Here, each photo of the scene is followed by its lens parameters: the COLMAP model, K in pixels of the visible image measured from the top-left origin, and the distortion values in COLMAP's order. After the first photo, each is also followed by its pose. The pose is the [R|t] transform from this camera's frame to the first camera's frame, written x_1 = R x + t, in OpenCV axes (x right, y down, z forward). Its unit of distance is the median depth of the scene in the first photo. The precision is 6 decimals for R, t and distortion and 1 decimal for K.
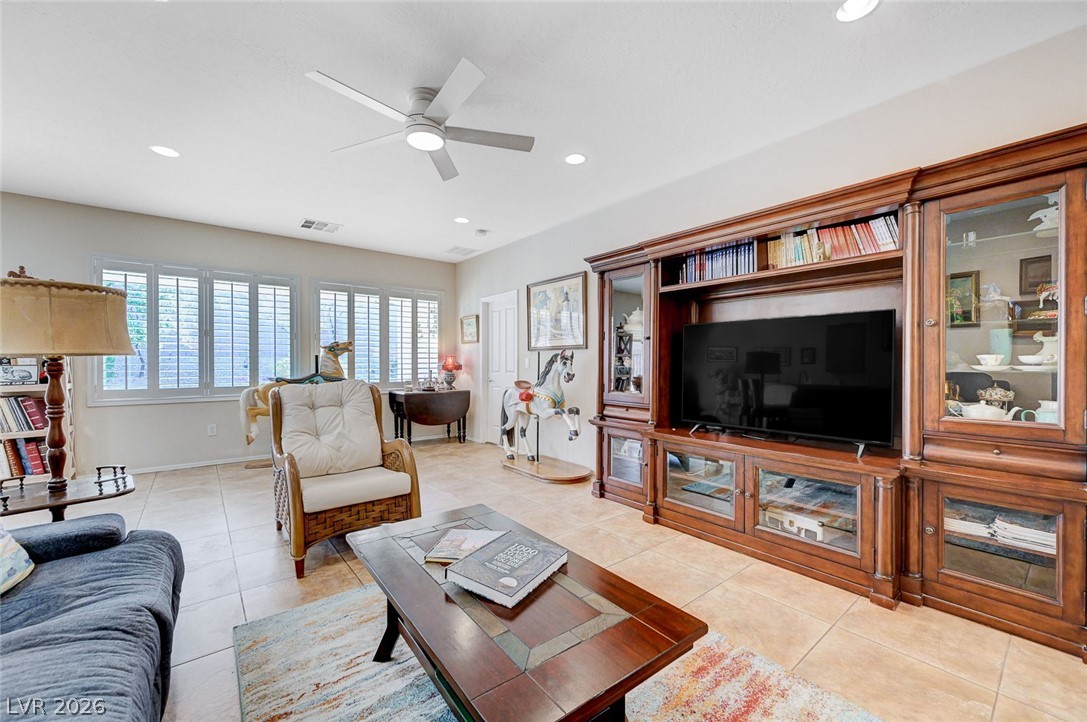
lens RADIAL K [[430.8, 0, 547.9], [0, 430.8, 365.6], [0, 0, 1]] dist [0.001281, -0.000901]
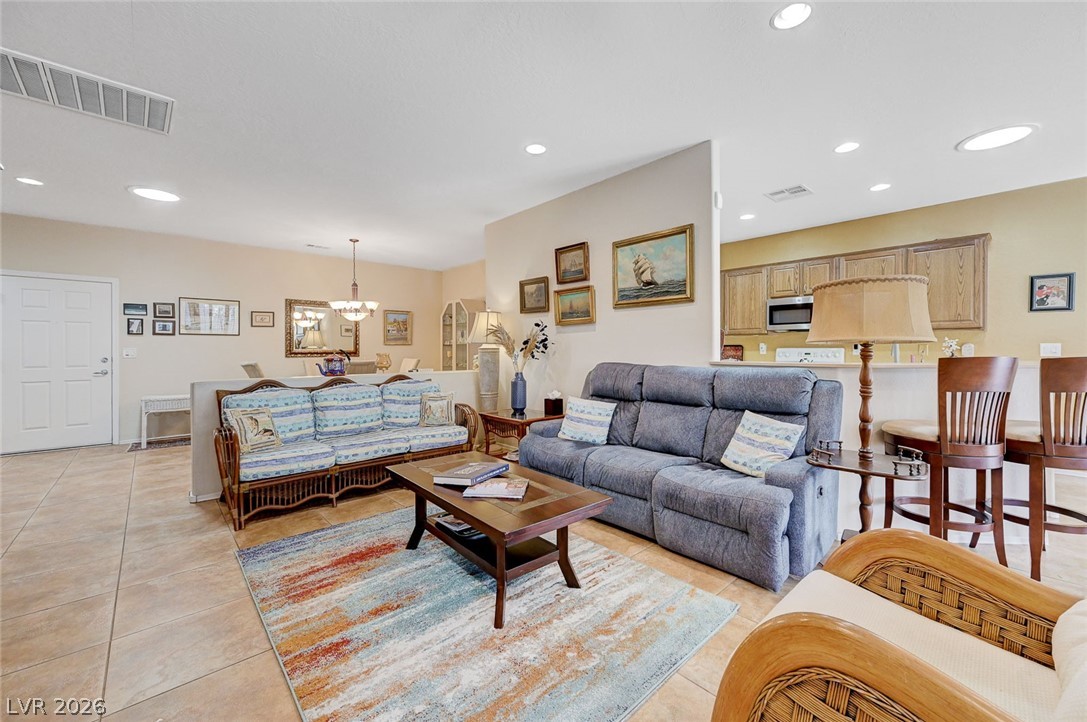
lens RADIAL K [[430.8, 0, 546.6], [0, 430.8, 349.7], [0, 0, 1]] dist [0.001281, -0.000901]
pose [[-0.998201, 0.005318, -0.059717, -0.076612], [0.004892, 0.999962, 0.007275, -0.005875], [0.059754, 0.006969, -0.998189, 0.731280]]
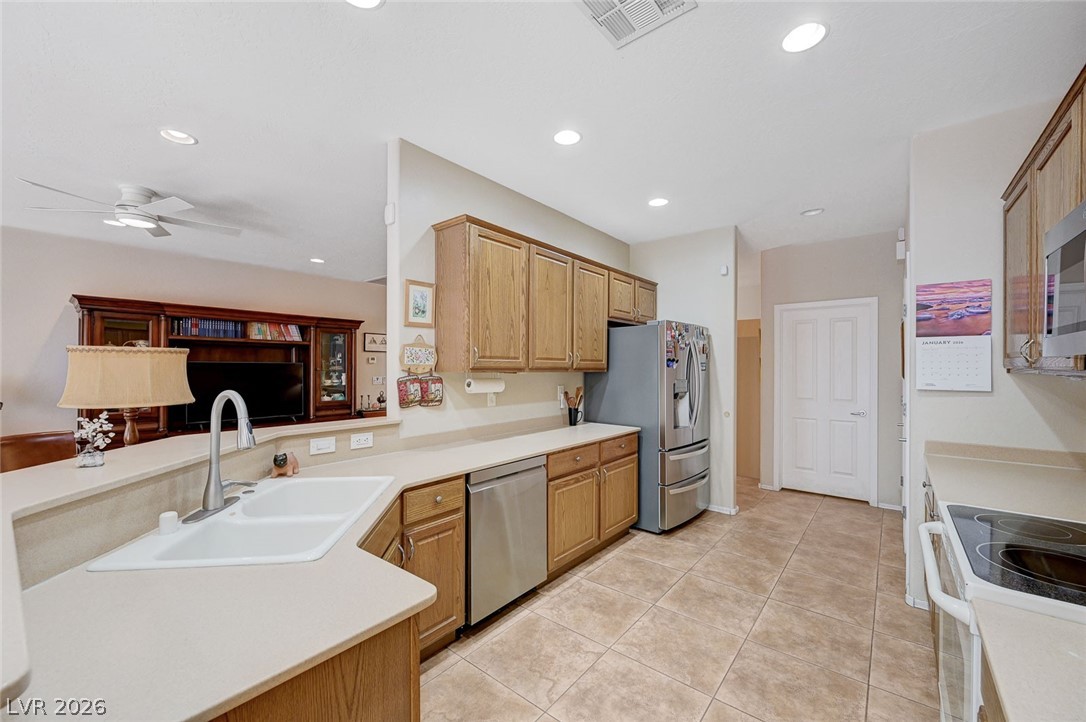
lens RADIAL K [[430.4, 0, 545.2], [0, 430.4, 366.7], [0, 0, 1]] dist [0.001281, -0.000901]
pose [[-0.206343, 0.004752, 0.978468, -0.892319], [0.005474, 0.999978, -0.003702, -0.039082], [-0.978465, 0.004592, -0.206364, 0.041212]]
